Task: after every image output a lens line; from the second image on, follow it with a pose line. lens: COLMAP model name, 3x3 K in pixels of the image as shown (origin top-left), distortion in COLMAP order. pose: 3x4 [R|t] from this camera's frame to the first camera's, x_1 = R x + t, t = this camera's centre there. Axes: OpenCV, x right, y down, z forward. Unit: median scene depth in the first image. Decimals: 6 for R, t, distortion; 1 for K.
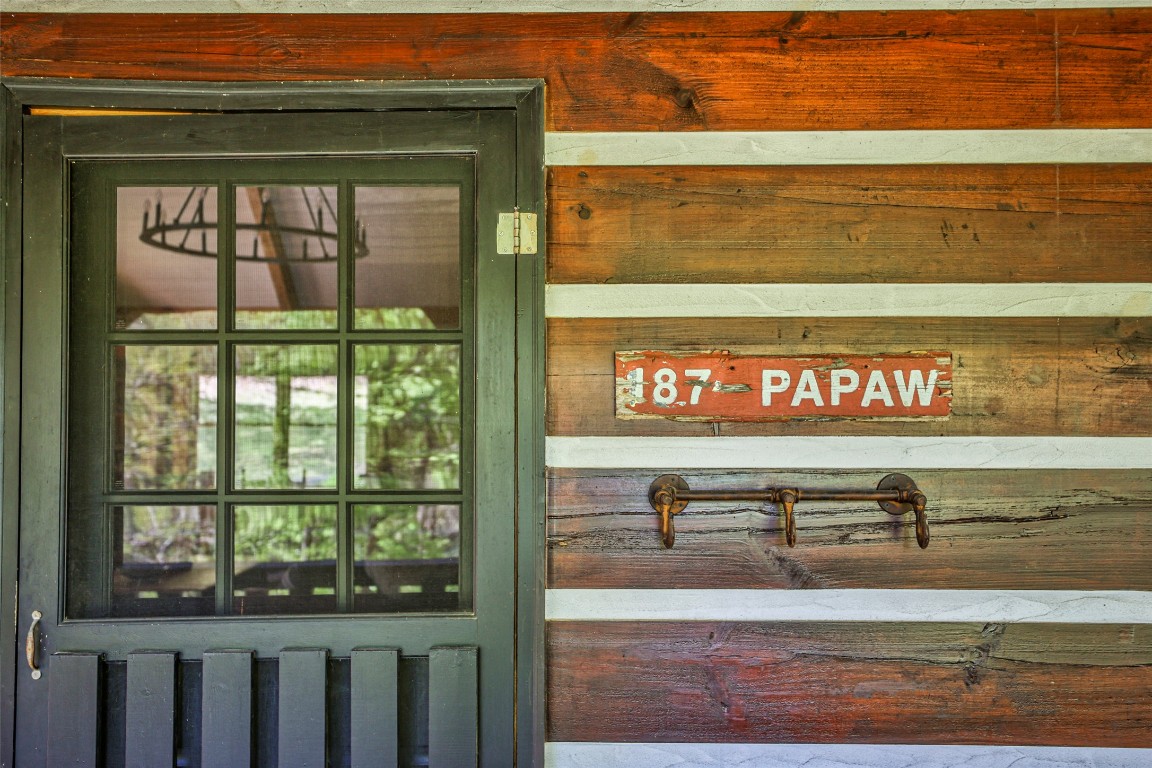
lens RADIAL K [[1012.6, 0, 575.7], [0, 1012.6, 396.3], [0, 0, 1]] dist [0.016382, 0.019514]
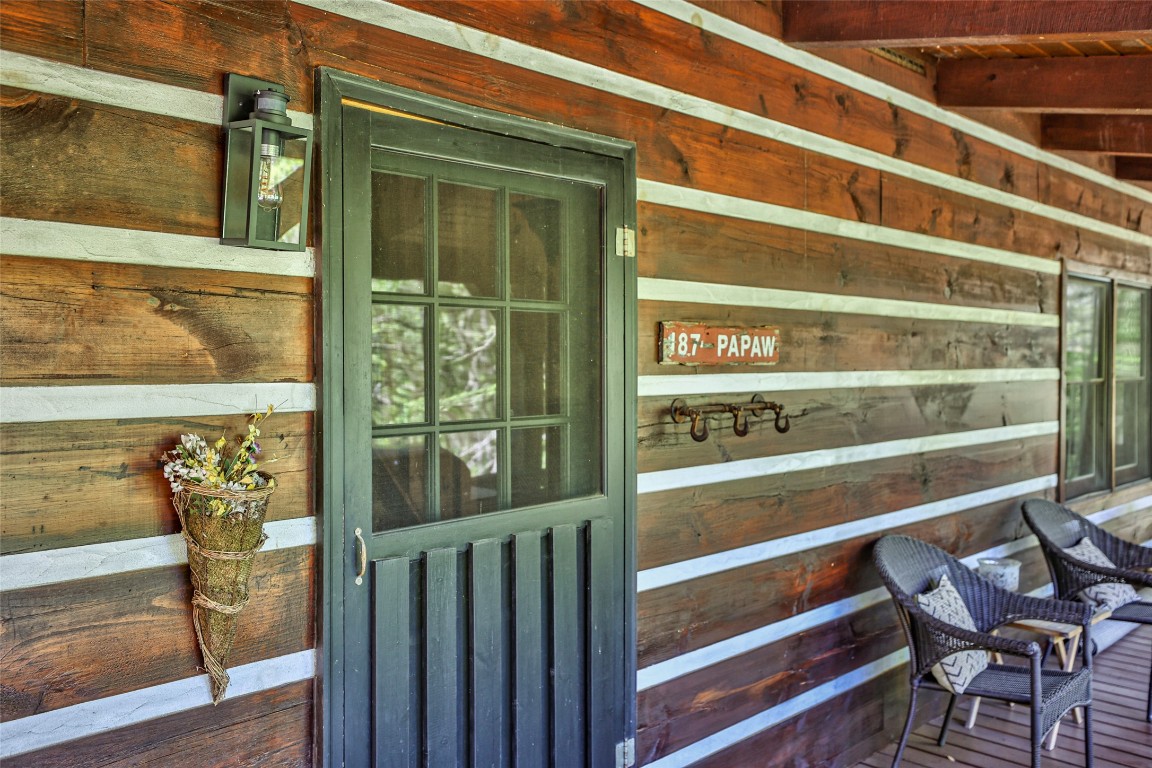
lens RADIAL K [[1012.6, 0, 574.9], [0, 1012.6, 371.9], [0, 0, 1]] dist [0.016382, 0.019514]
pose [[0.684073, -0.009172, 0.729356, -1.218103], [-0.010164, 0.999704, 0.022104, 0.000606], [-0.729343, -0.022534, 0.683777, 0.011798]]
